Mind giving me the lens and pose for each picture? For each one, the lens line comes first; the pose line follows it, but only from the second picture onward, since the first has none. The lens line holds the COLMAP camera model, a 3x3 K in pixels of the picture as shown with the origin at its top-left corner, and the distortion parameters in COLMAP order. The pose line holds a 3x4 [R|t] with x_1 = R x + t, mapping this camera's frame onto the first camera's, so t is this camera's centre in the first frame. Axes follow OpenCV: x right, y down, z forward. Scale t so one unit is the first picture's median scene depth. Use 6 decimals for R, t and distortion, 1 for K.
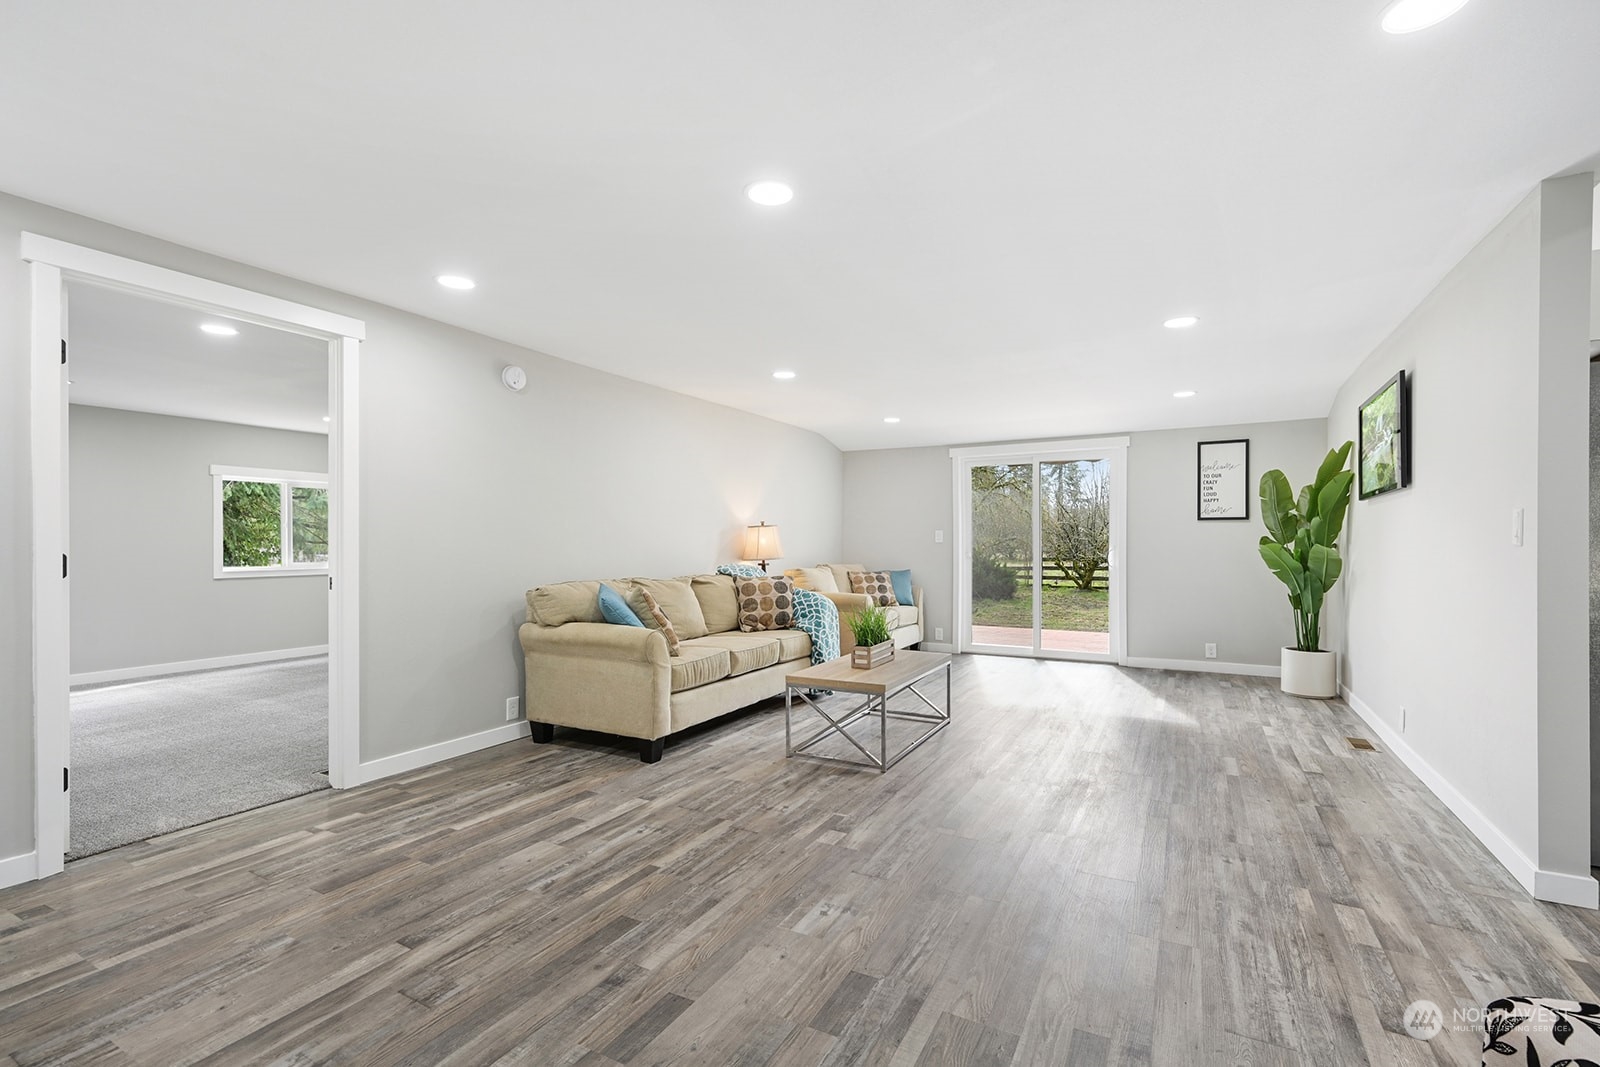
lens RADIAL K [[715.6, 0, 800.0], [0, 715.6, 533.5], [0, 0, 1]] dist [-0.000100, -0.000157]
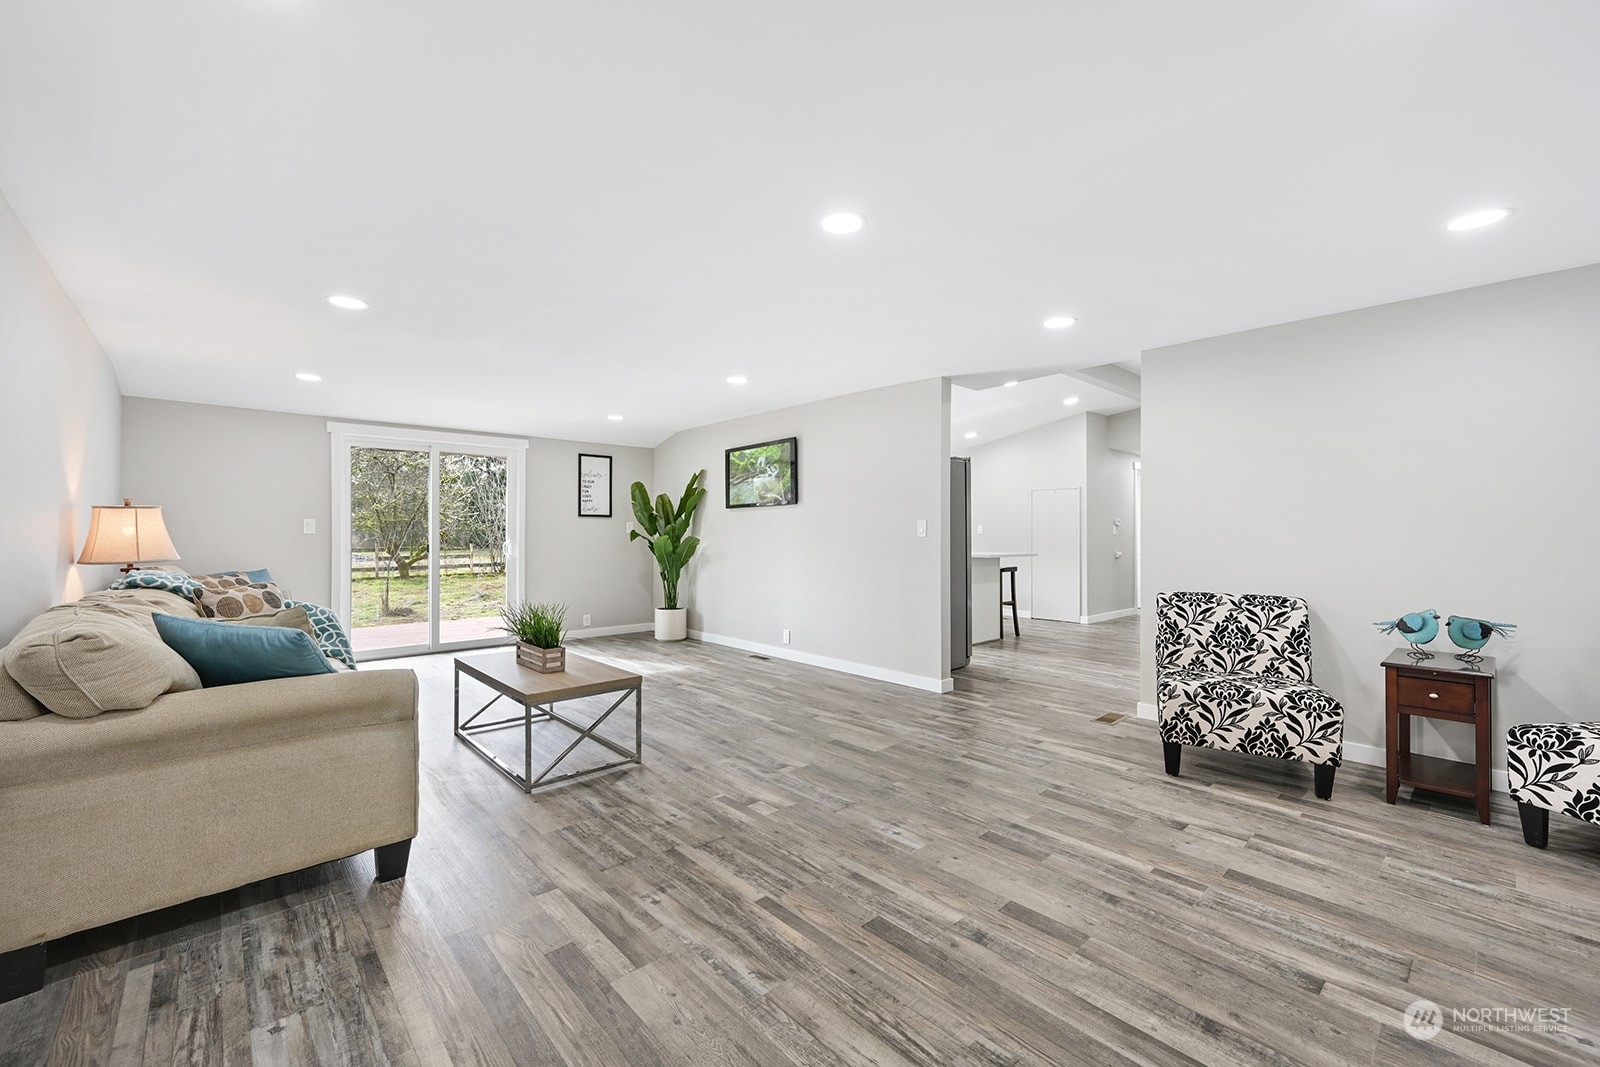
lens RADIAL K [[643.5, 0, 800.0], [0, 643.5, 533.5], [0, 0, 1]] dist [-0.002397, 0.000126]
pose [[0.325838, 0.001823, 0.945424, -0.766654], [-0.015369, 0.999876, 0.003369, 0.002854], [-0.945301, -0.015628, 0.325826, 0.564309]]
